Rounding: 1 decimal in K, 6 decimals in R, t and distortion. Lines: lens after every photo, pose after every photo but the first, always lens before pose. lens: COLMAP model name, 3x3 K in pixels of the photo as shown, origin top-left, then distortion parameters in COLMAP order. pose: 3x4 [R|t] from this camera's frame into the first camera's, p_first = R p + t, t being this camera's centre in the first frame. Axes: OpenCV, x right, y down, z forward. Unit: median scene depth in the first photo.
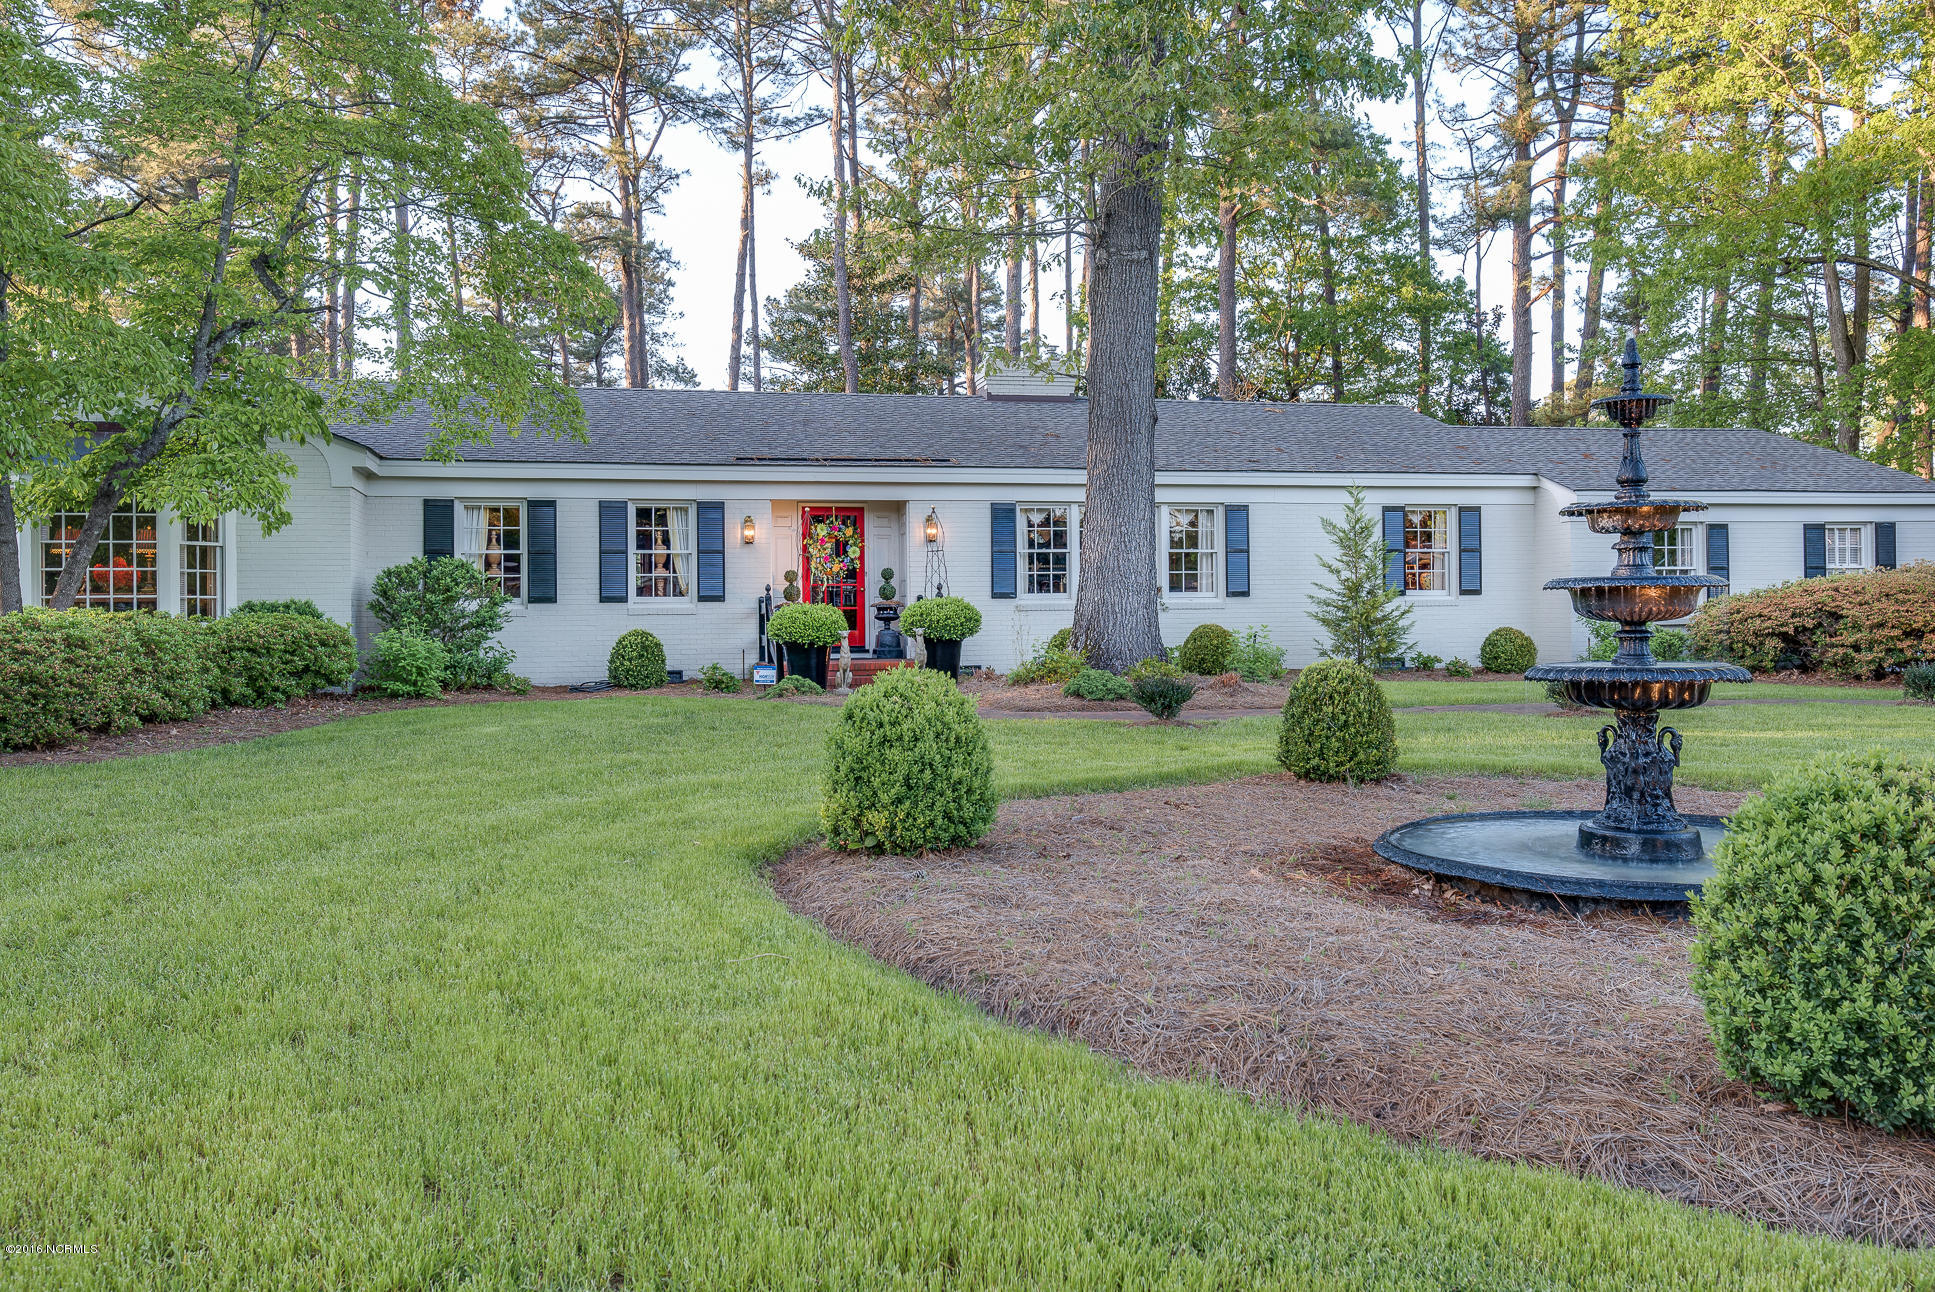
lens RADIAL K [[1443.1, 0, 966.8], [0, 1443.1, 644.6], [0, 0, 1]] dist [0.040796, -0.006516]
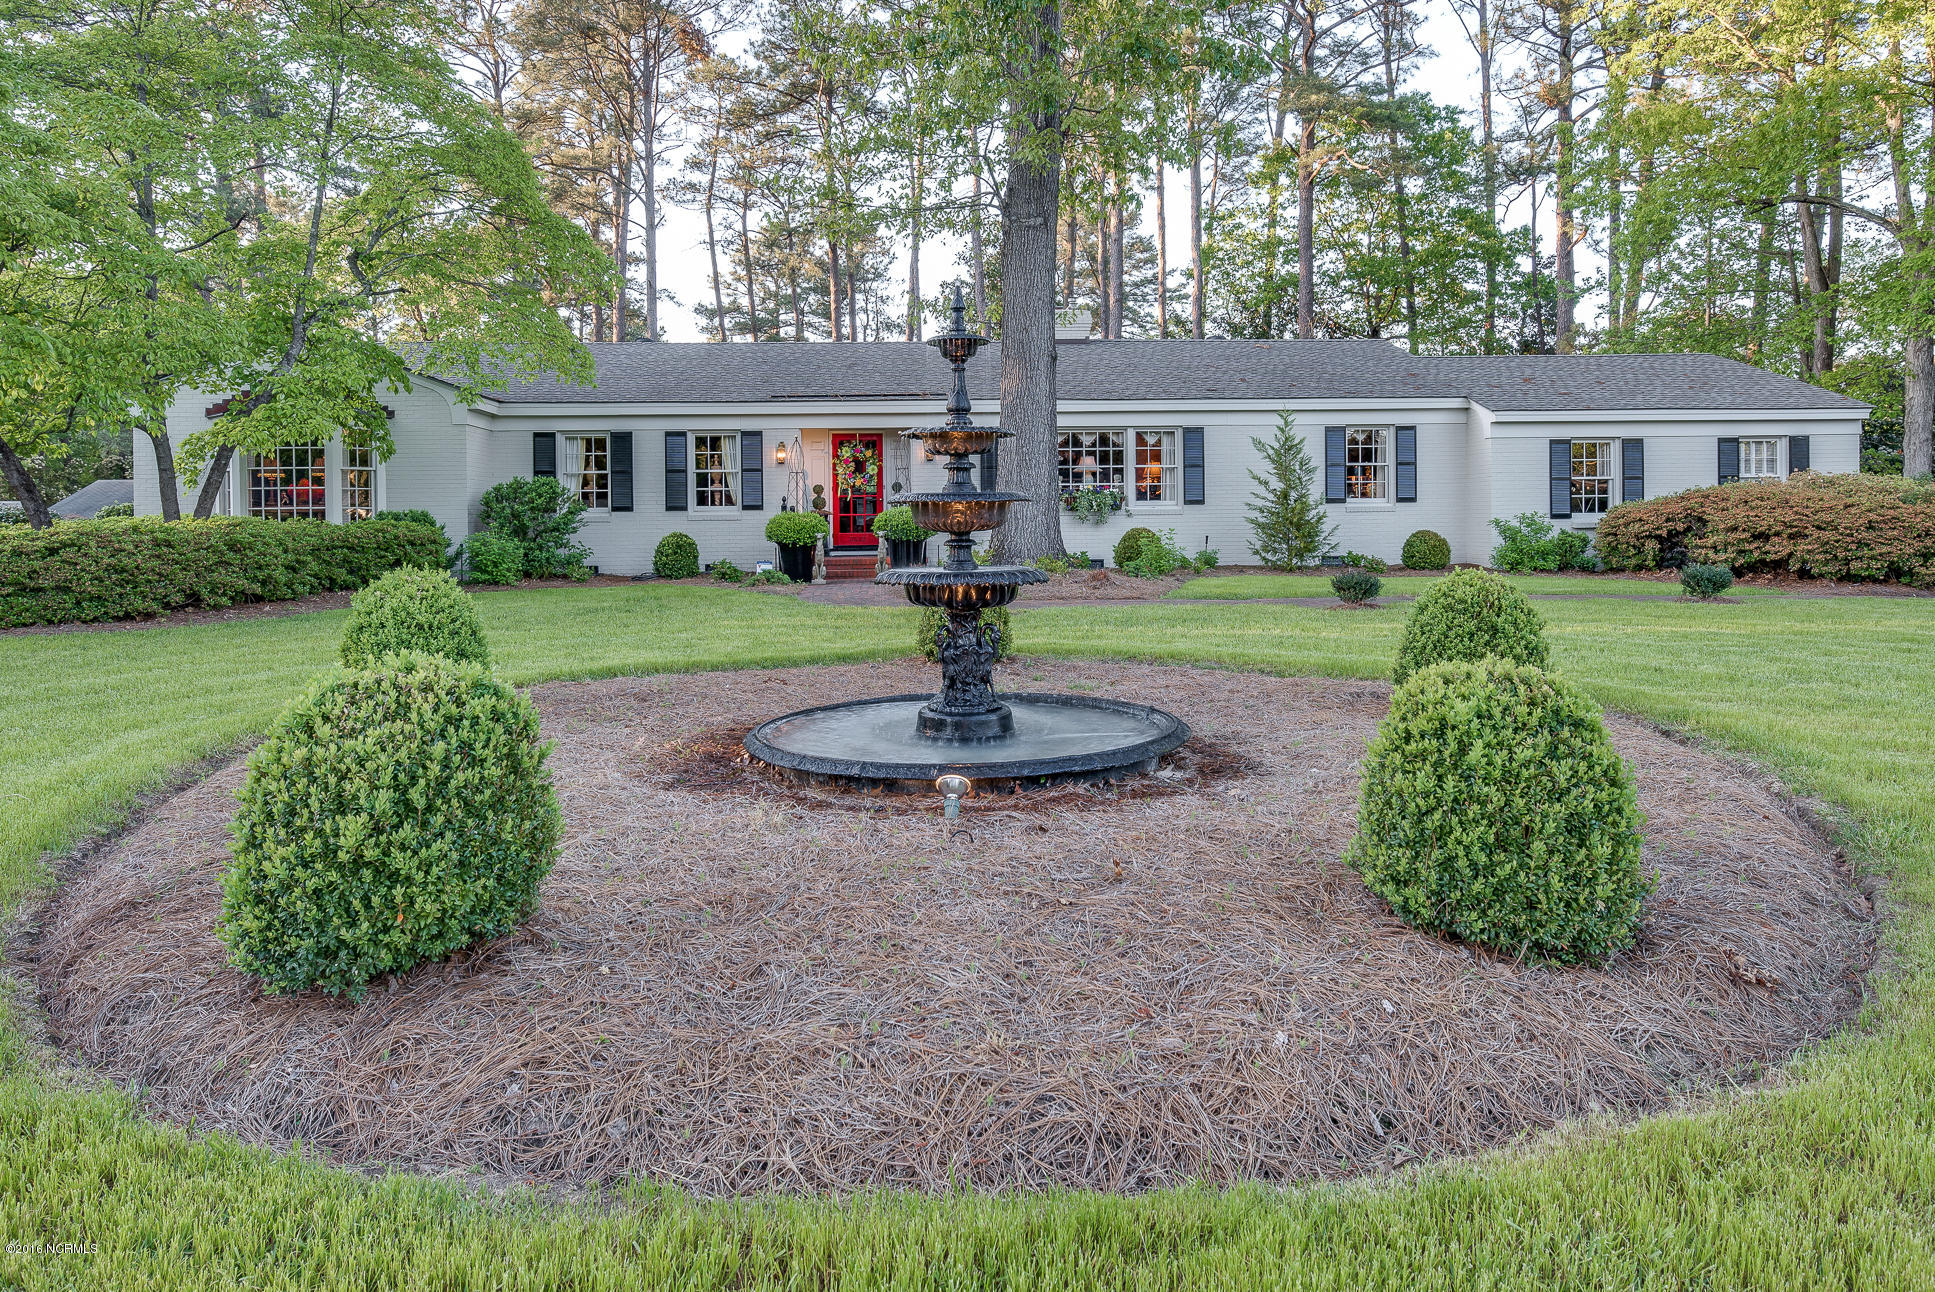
lens RADIAL K [[1163.9, 0, 966.9], [0, 1163.9, 561.4], [0, 0, 1]] dist [0.003014, 0.000301]
pose [[0.986036, 0.004666, -0.166469, 0.178030], [-0.001841, 0.999852, 0.017118, -0.002386], [0.166525, -0.016572, 0.985898, 0.025227]]
